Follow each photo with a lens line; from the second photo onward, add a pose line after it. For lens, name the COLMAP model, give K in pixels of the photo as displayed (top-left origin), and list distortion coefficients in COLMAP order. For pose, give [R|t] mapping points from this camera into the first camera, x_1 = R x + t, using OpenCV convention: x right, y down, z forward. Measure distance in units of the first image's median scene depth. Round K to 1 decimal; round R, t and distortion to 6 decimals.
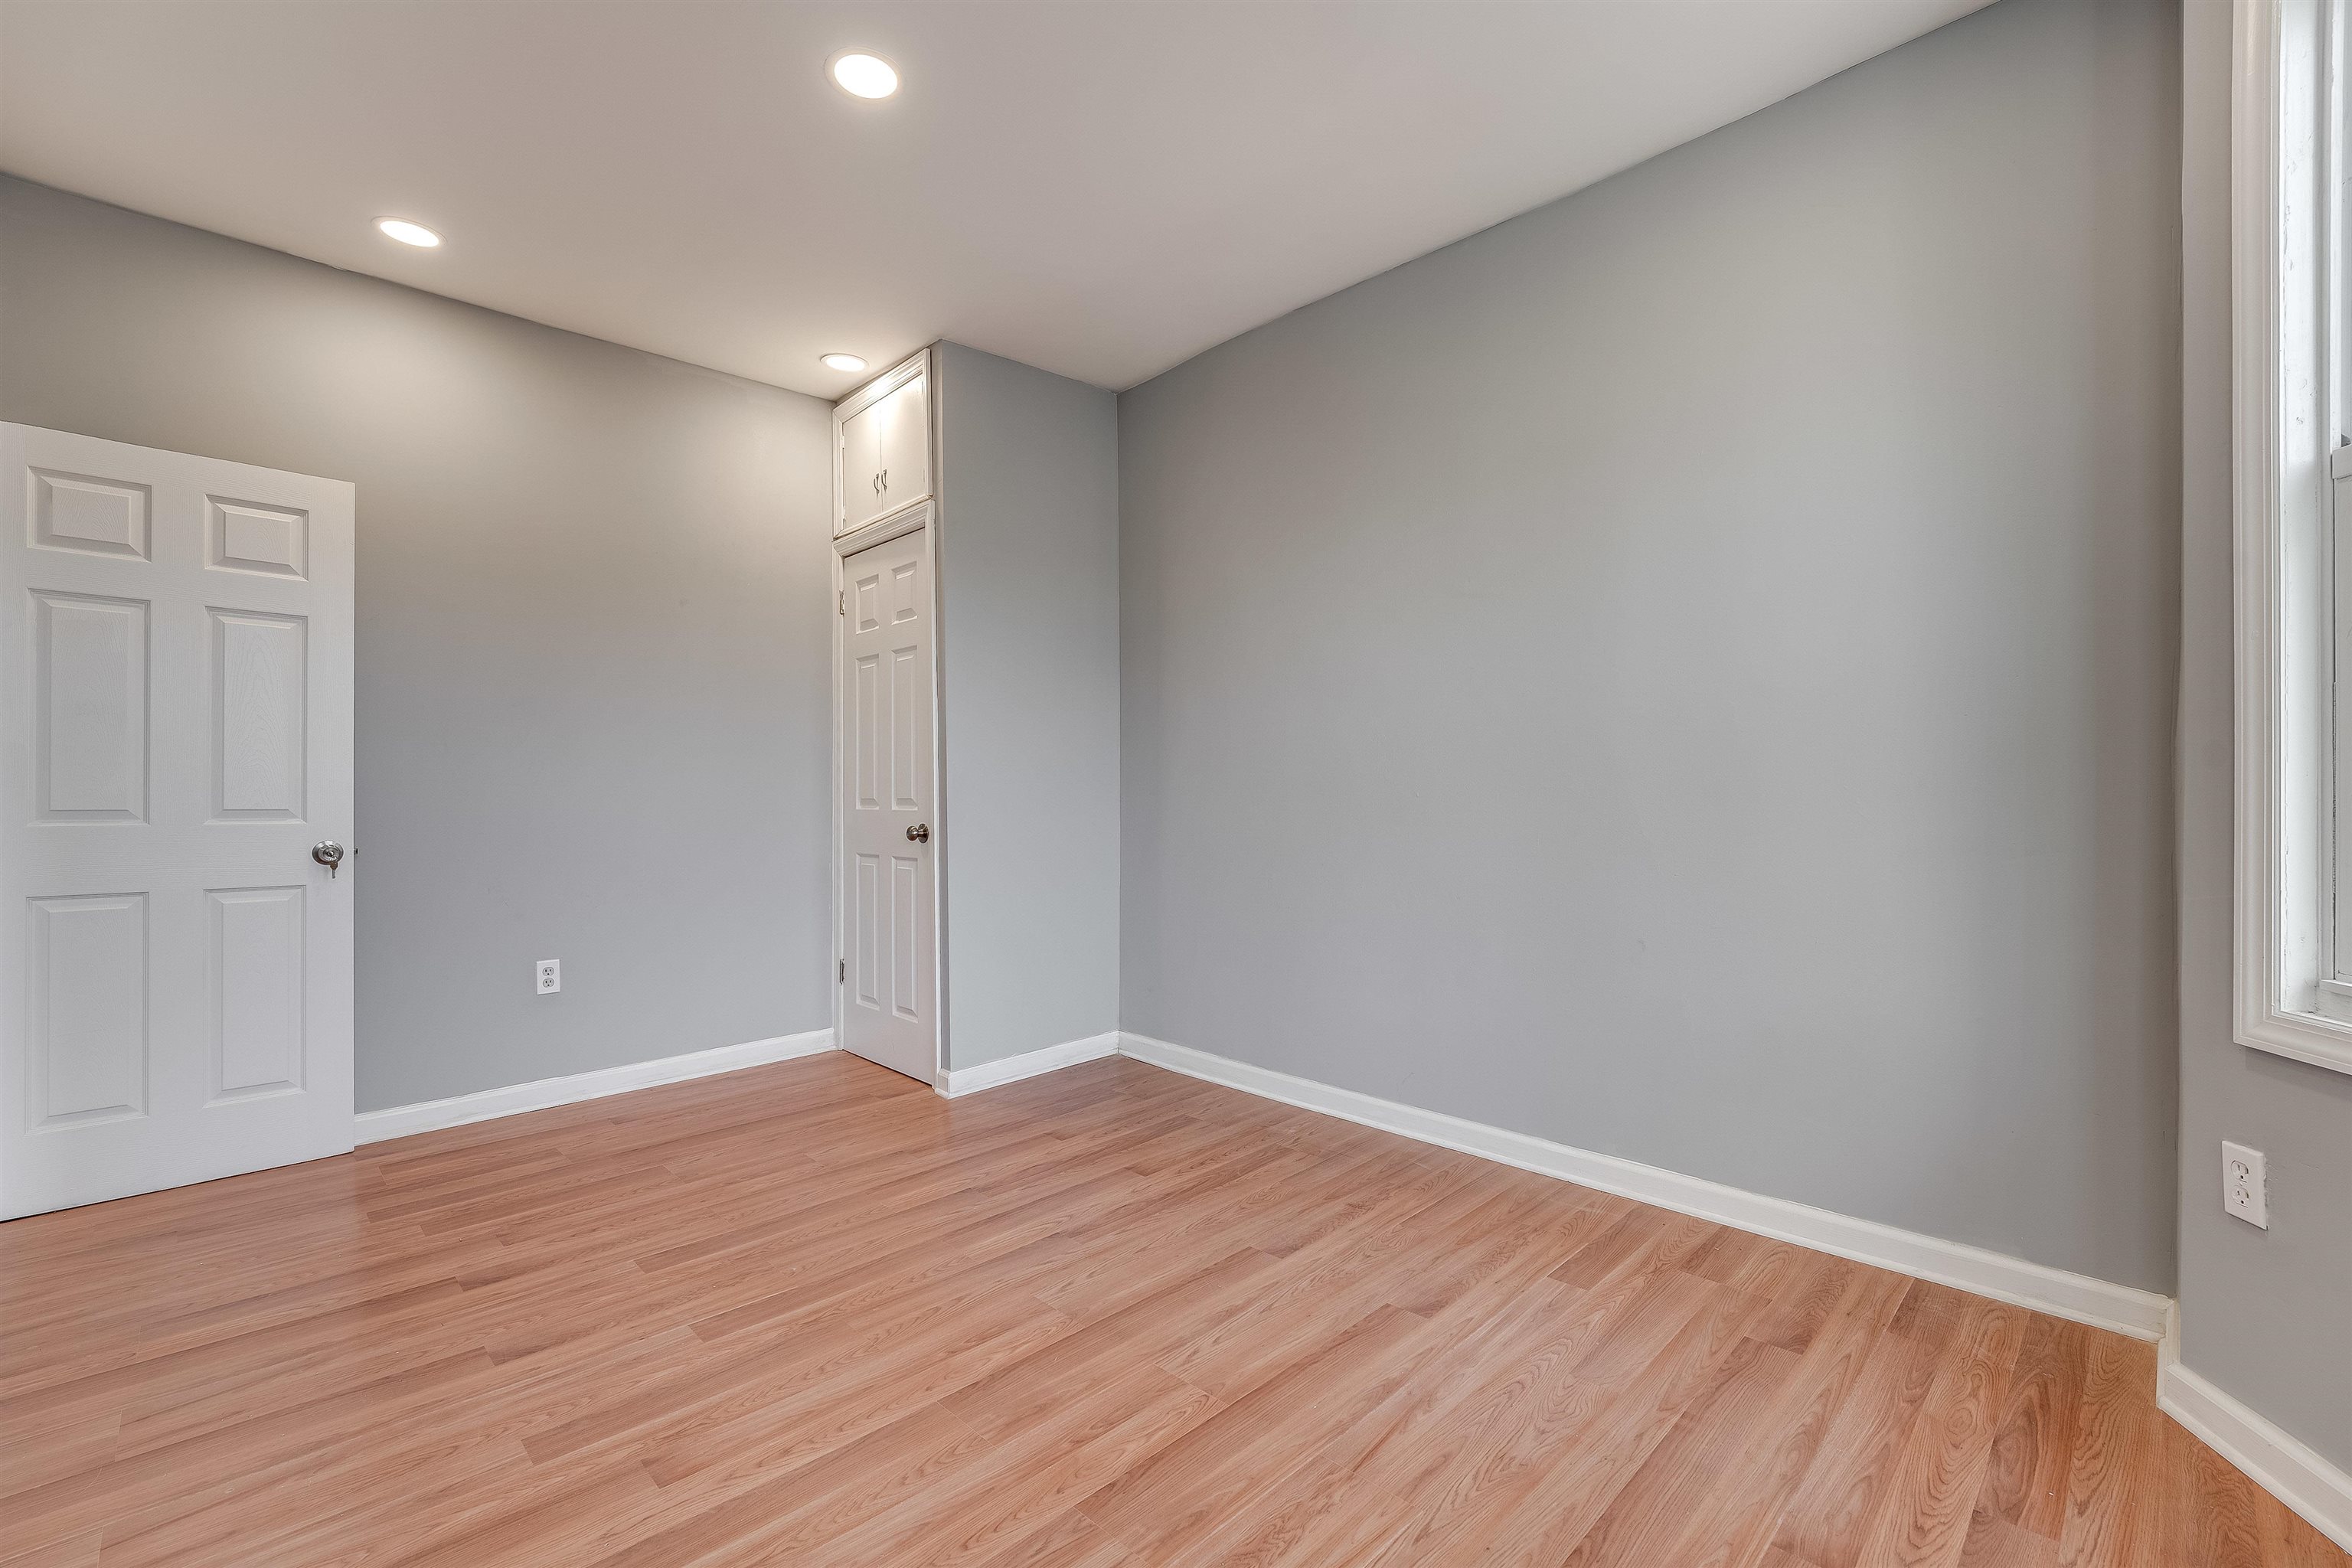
lens RADIAL K [[999.0, 0, 1199.5], [0, 999.0, 793.0], [0, 0, 1]] dist [-0.002568, -0.000223]
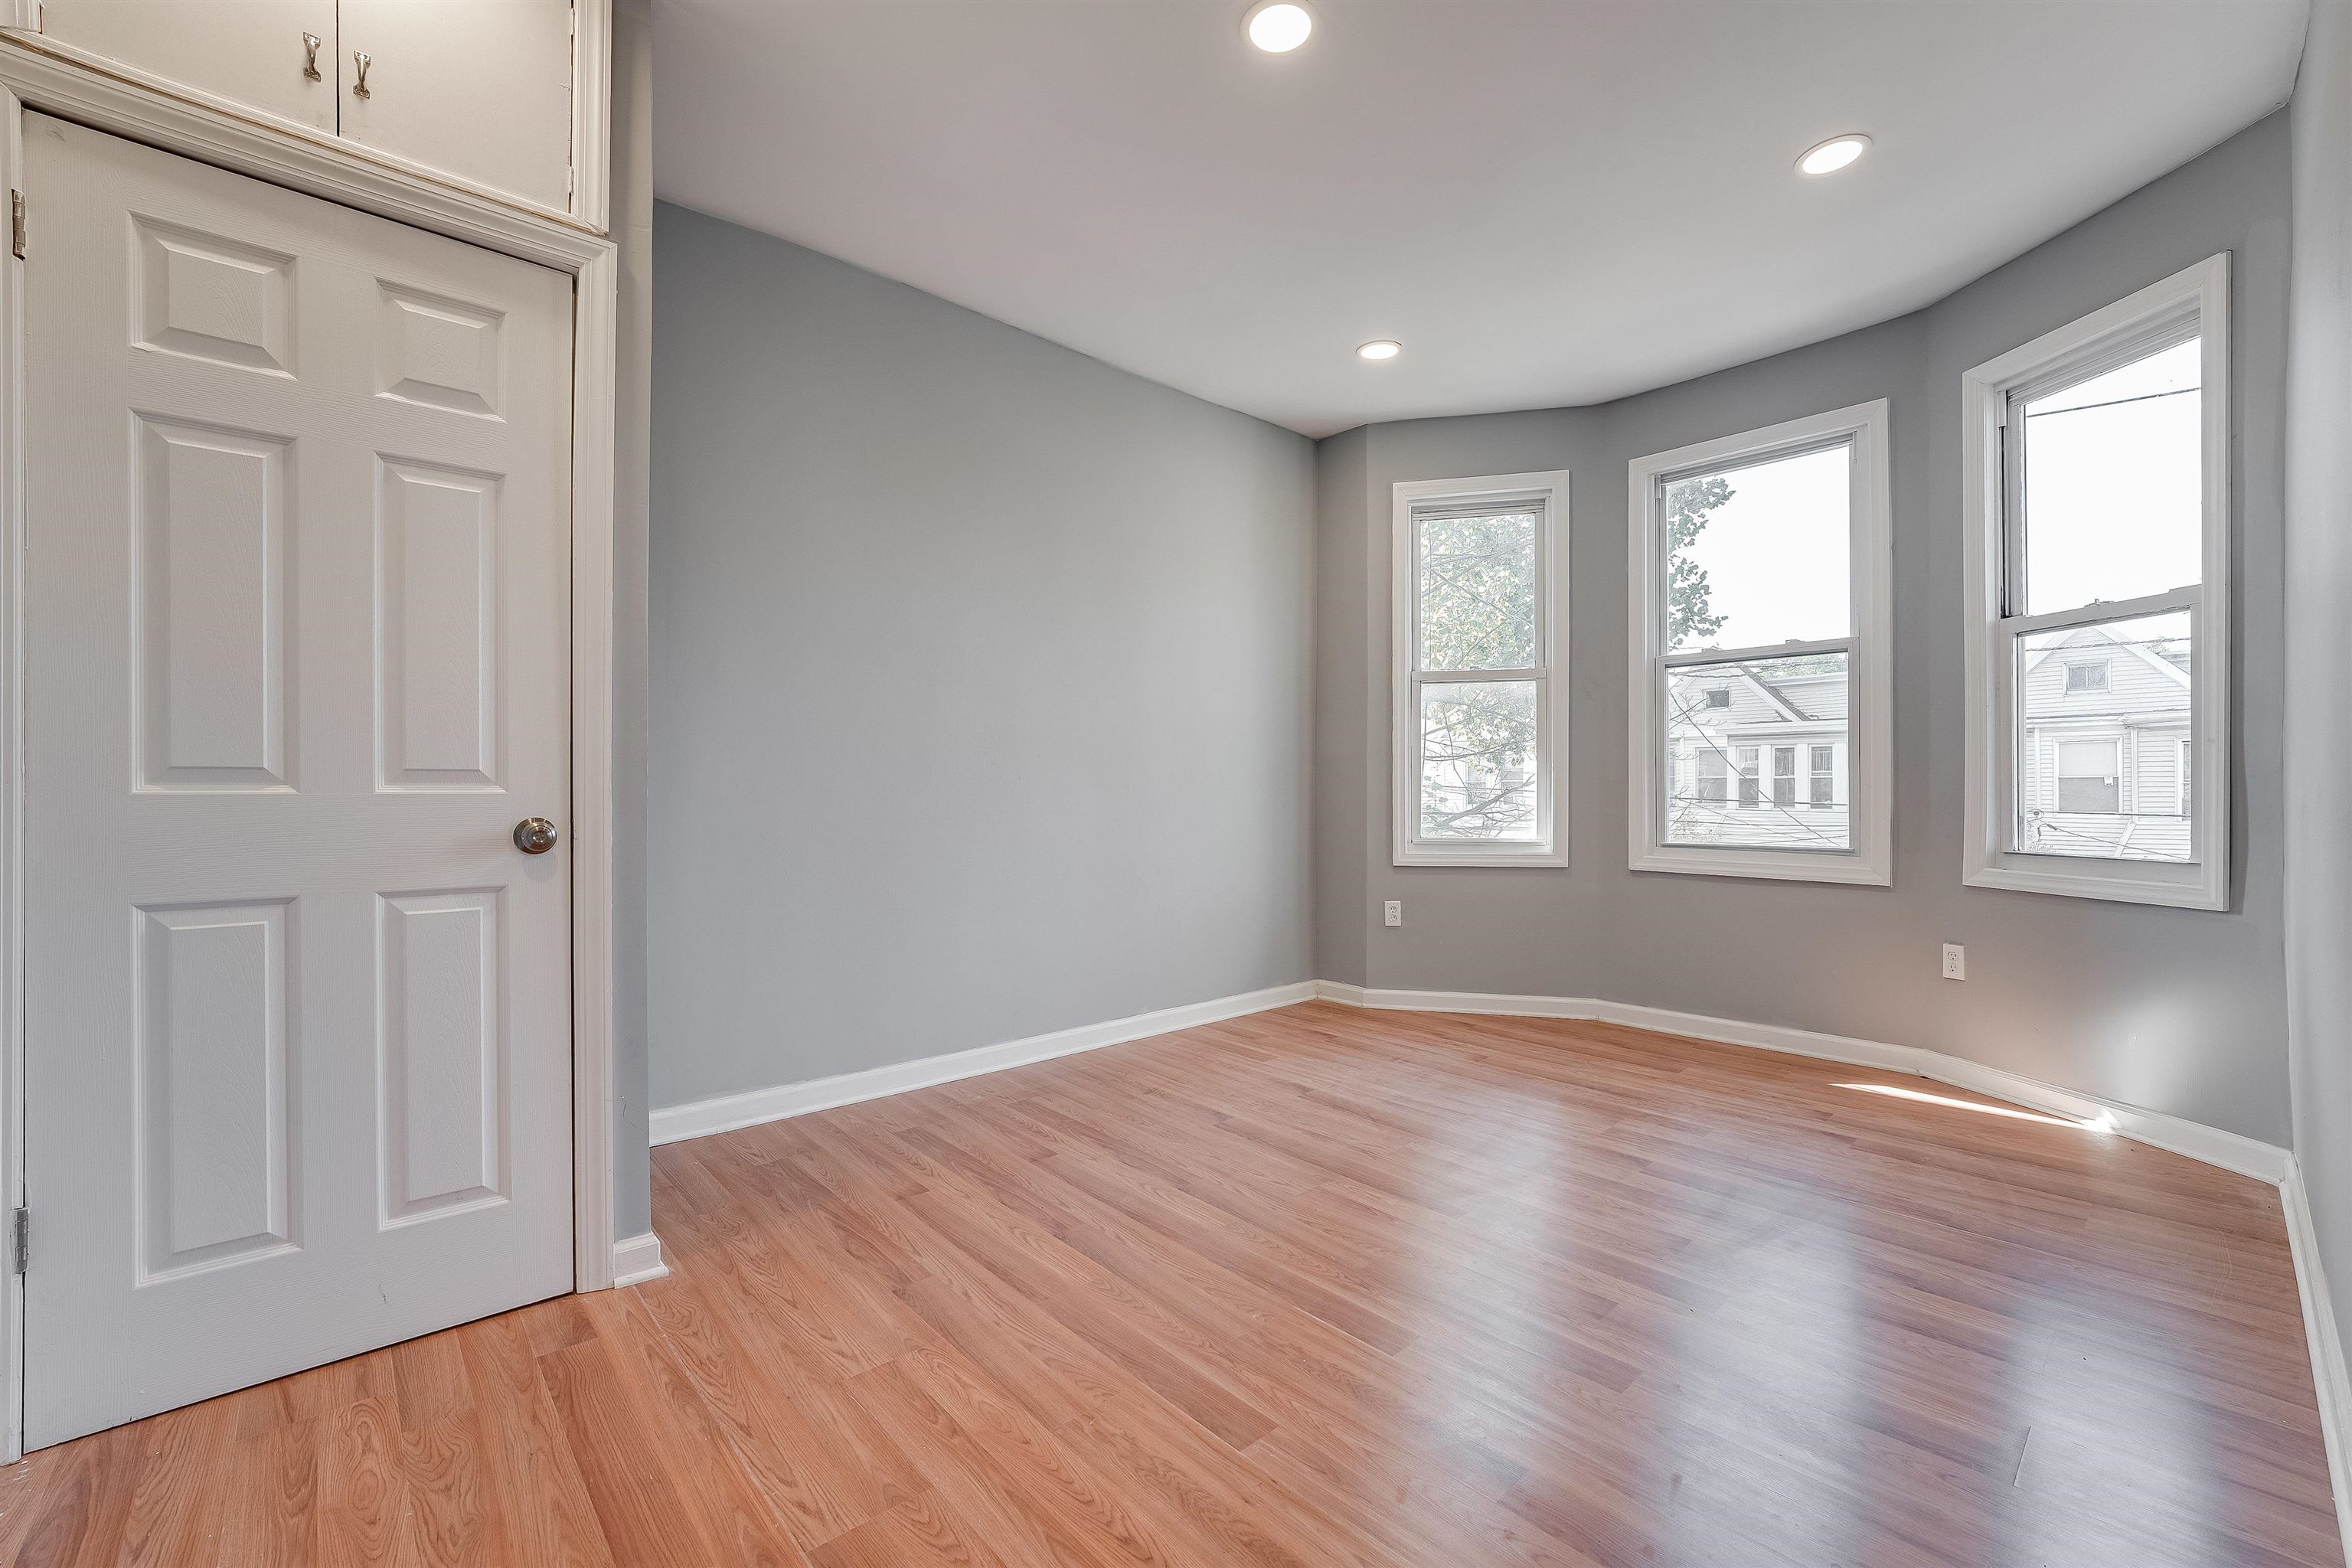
lens RADIAL K [[945.0, 0, 1165.9], [0, 945.0, 789.3], [0, 0, 1]] dist [-0.002251, -0.000337]
pose [[0.065445, 0.003700, 0.997849, -1.039849], [-0.003386, 0.999988, -0.003486, 0.022028], [-0.997850, -0.003150, 0.065457, 0.870062]]
